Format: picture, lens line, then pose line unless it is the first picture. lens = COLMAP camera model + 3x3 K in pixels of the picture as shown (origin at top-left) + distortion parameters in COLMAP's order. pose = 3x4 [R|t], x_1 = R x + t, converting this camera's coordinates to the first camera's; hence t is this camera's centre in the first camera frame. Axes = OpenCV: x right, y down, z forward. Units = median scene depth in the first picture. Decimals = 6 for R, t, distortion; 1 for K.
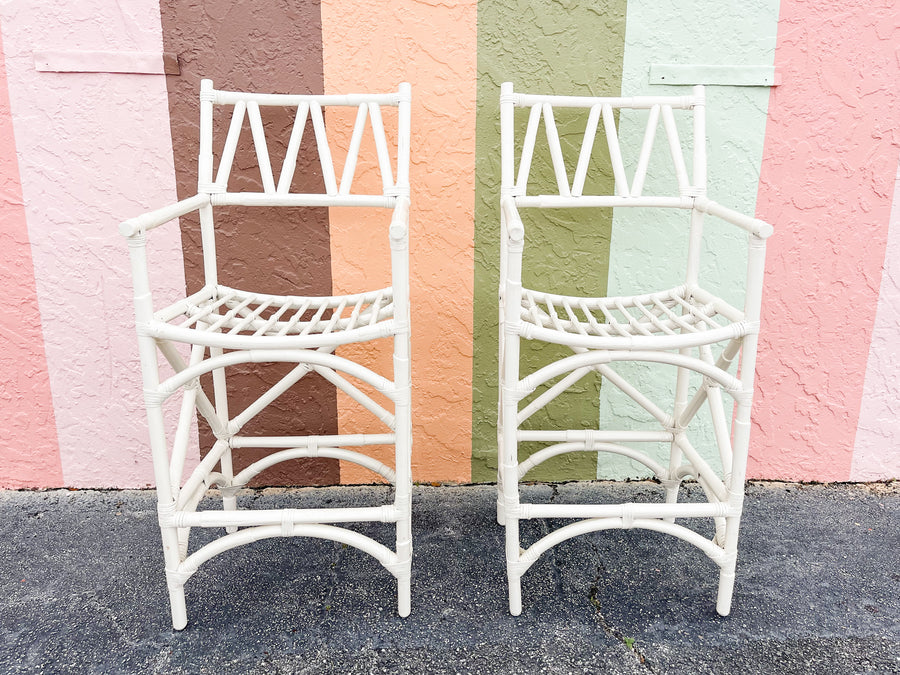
lens RADIAL K [[740.0, 0, 479.3], [0, 740.0, 314.8], [0, 0, 1]] dist [0.051282, -0.048968]
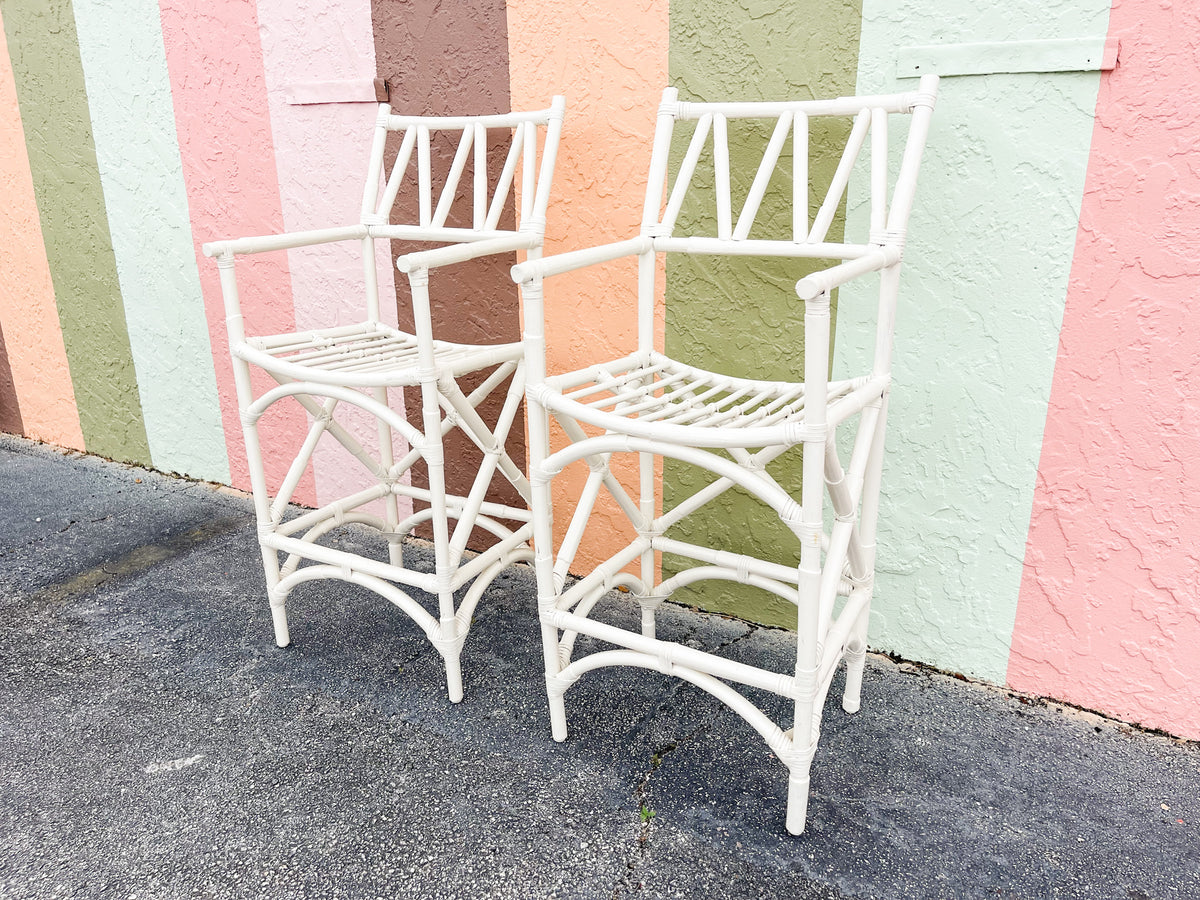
lens RADIAL K [[906.1, 0, 602.2], [0, 906.1, 465.5], [0, 0, 1]] dist [0.057980, -0.075702]
pose [[0.833014, 0.160515, -0.529454, 0.534976], [-0.127142, 0.986915, 0.099166, -0.009945], [0.538444, -0.015290, 0.842523, 0.153838]]
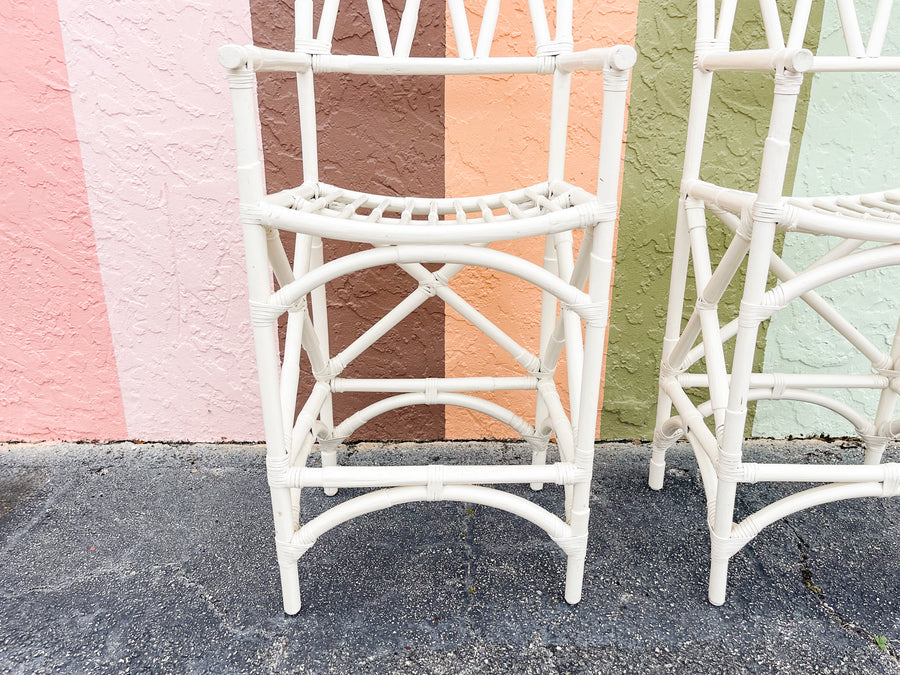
lens RADIAL K [[679.6, 0, 444.5], [0, 679.6, 353.9], [0, 0, 1]] dist [0.057980, -0.075702]
pose [[0.998933, 0.001871, -0.046152, -0.184007], [0.002184, 0.996148, 0.087666, 0.074853], [0.046138, -0.087674, 0.995080, 0.277252]]
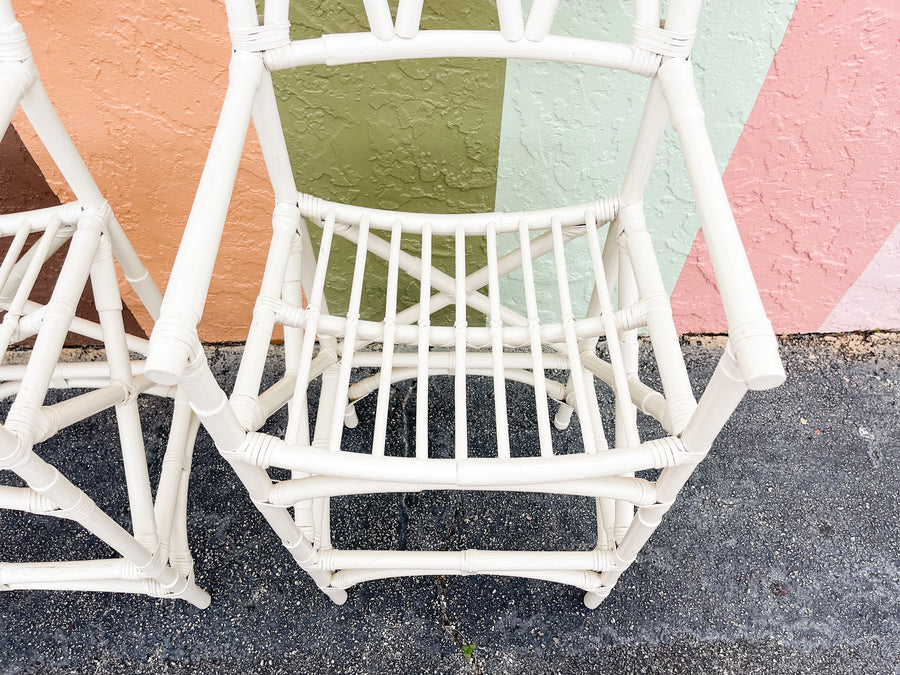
lens RADIAL K [[679.6, 0, 453.9], [0, 679.6, 341.3], [0, 0, 1]] dist [0.057980, -0.075702]
pose [[0.999651, 0.016392, -0.020704, 0.170950], [0.000778, 0.765391, 0.643565, -0.283388], [0.026396, -0.643356, 0.765112, 0.556569]]
